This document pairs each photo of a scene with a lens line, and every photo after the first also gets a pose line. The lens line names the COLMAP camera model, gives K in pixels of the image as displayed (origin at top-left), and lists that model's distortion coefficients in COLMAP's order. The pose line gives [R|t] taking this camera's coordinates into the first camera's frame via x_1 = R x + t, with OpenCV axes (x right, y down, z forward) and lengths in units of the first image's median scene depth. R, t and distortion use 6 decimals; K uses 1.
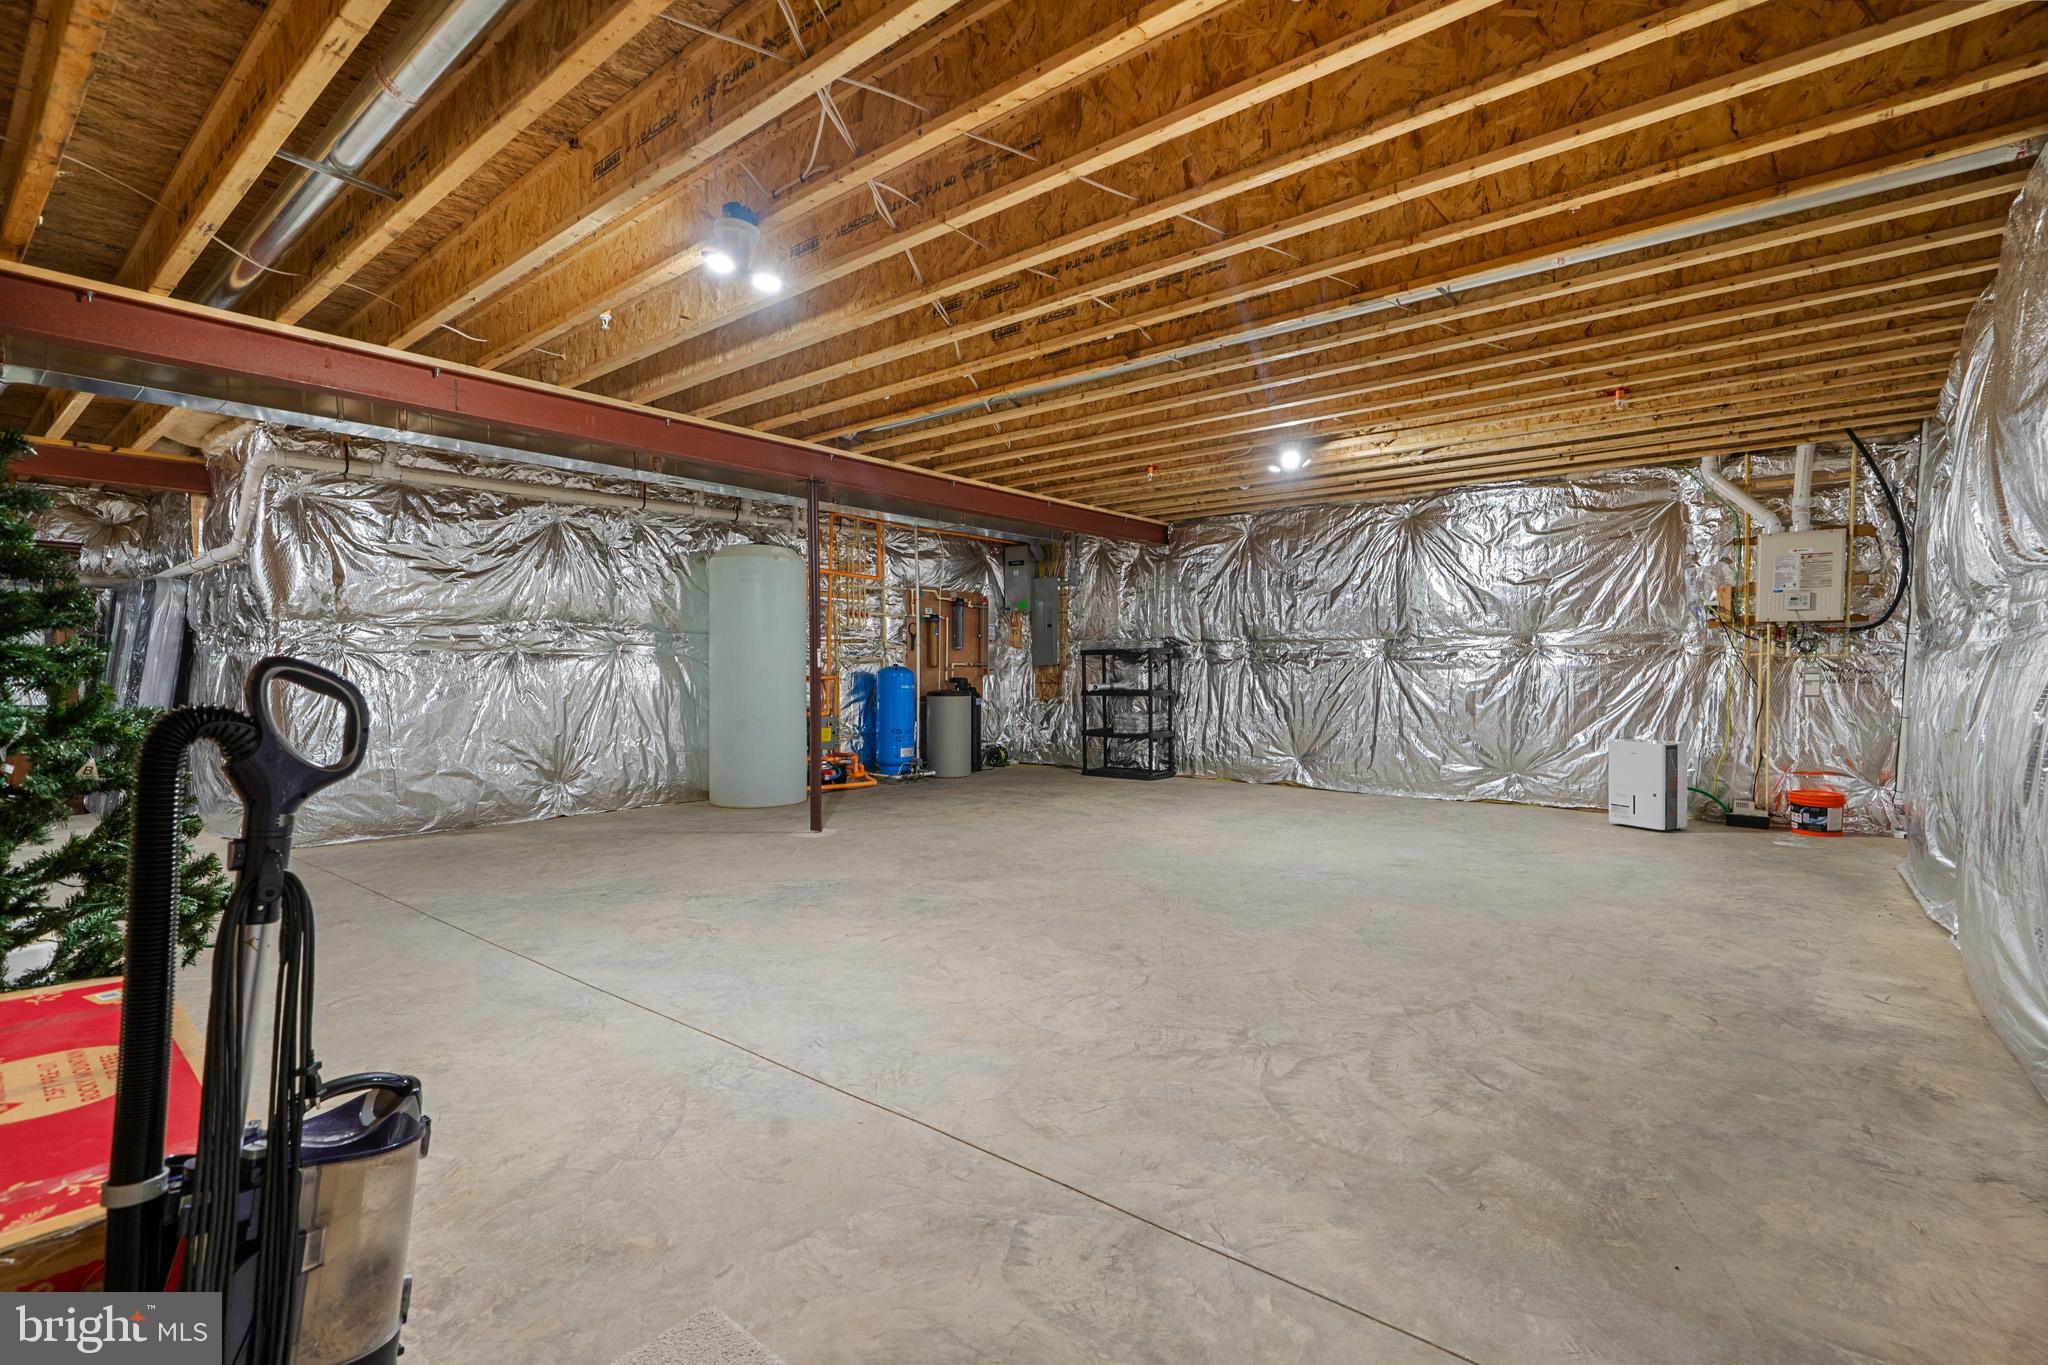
lens RADIAL K [[951.2, 0, 1024.0], [0, 951.2, 682.5], [0, 0, 1]] dist [-0.000527, -0.000150]
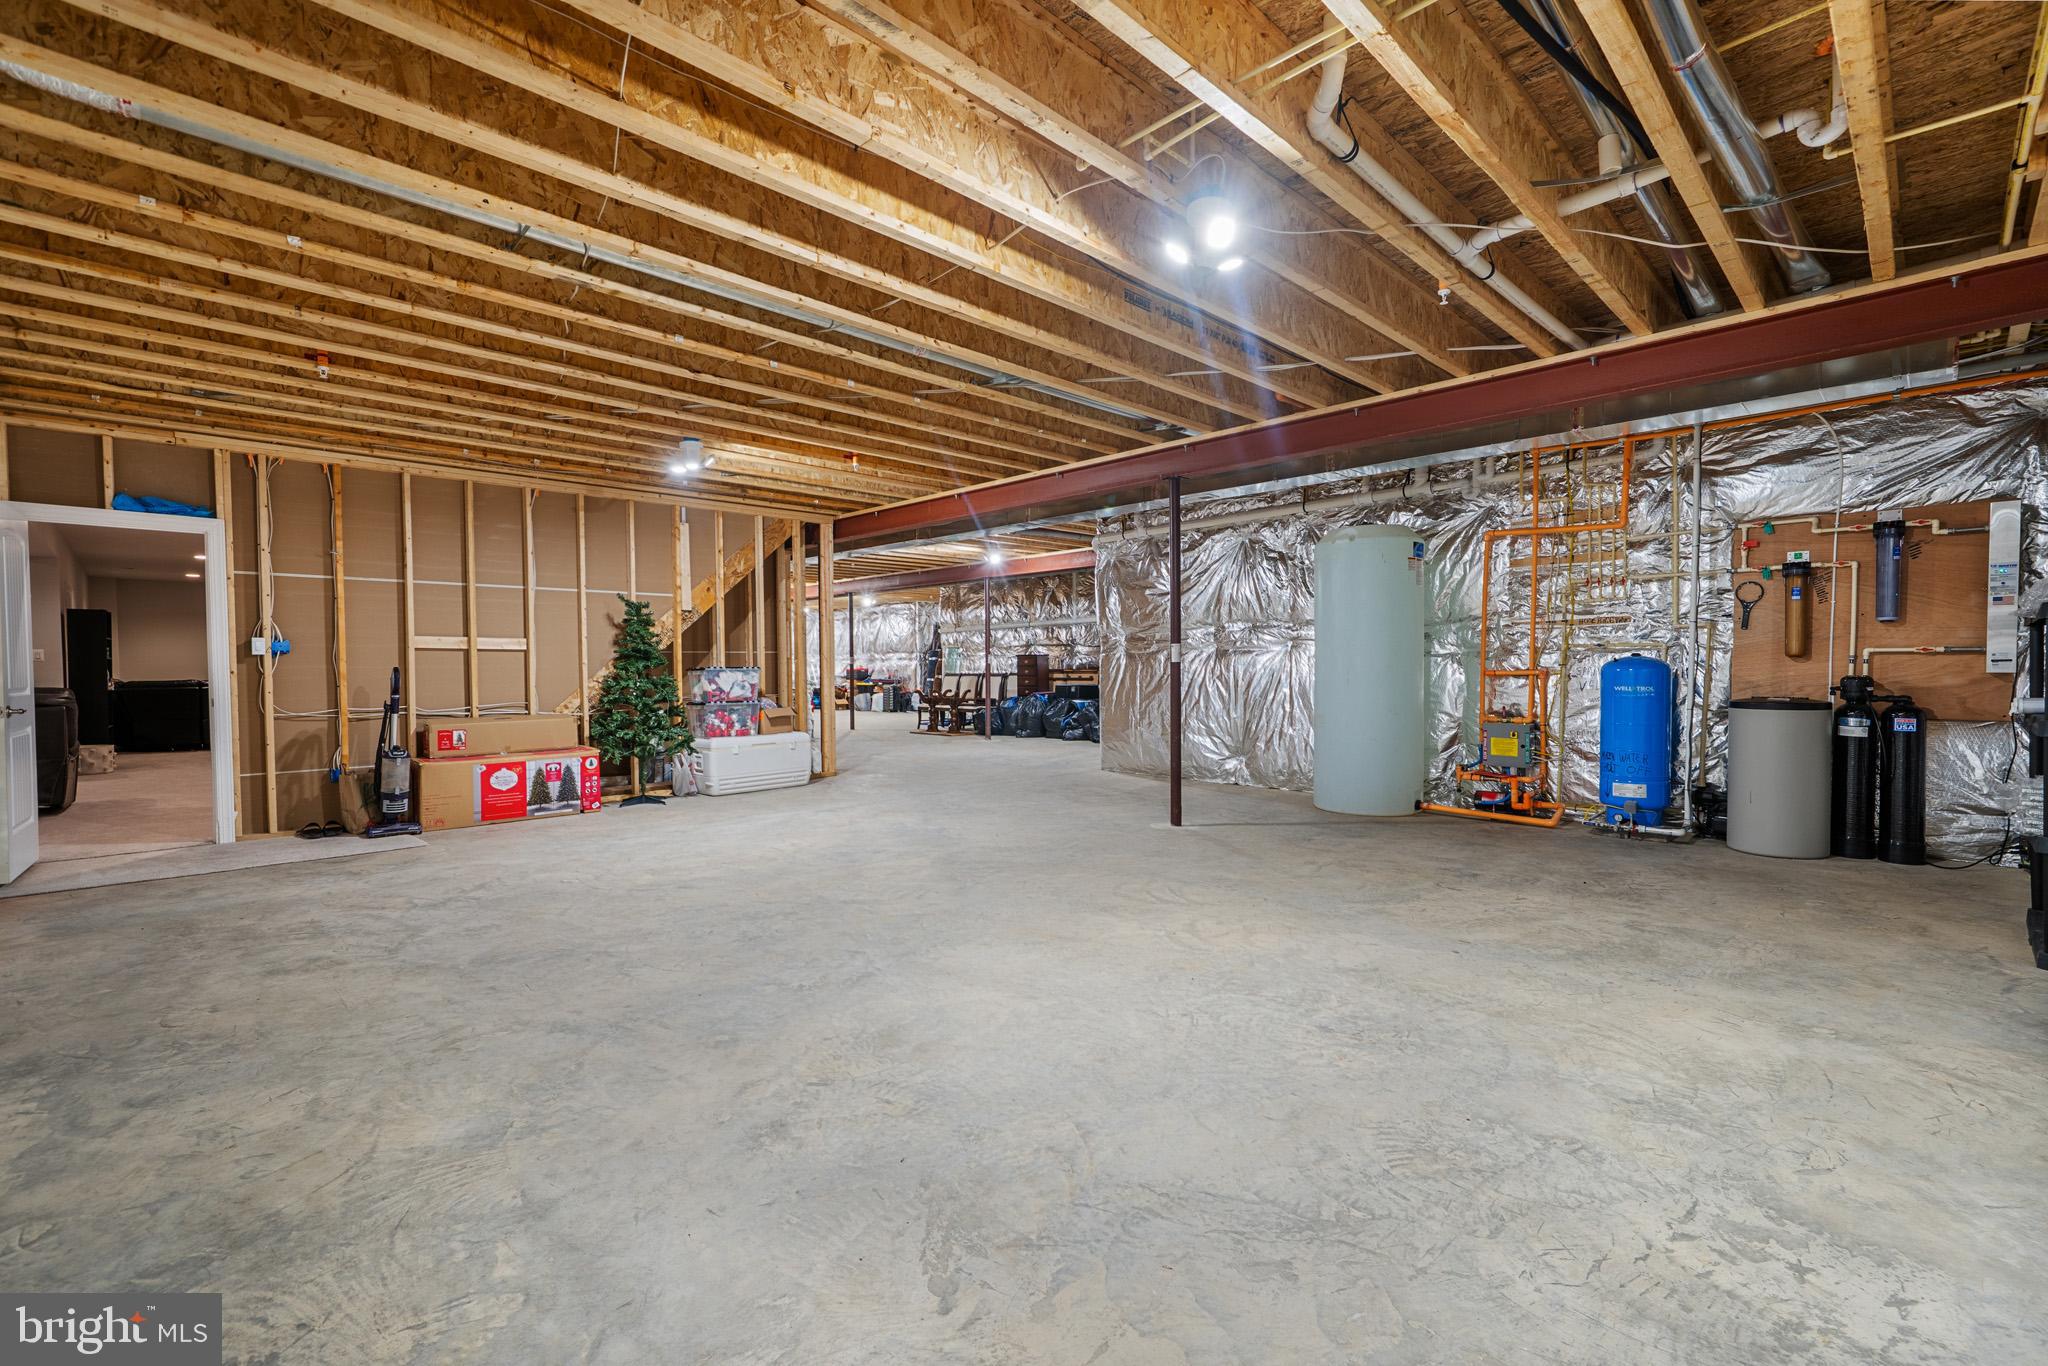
lens RADIAL K [[893.2, 0, 1024.0], [0, 893.2, 683.0], [0, 0, 1]] dist [0.000791, 0.000229]
pose [[-0.094942, 0.020810, -0.995265, 1.376693], [-0.007375, 0.999739, 0.021607, -0.026278], [0.995455, 0.009391, -0.094764, 1.742603]]
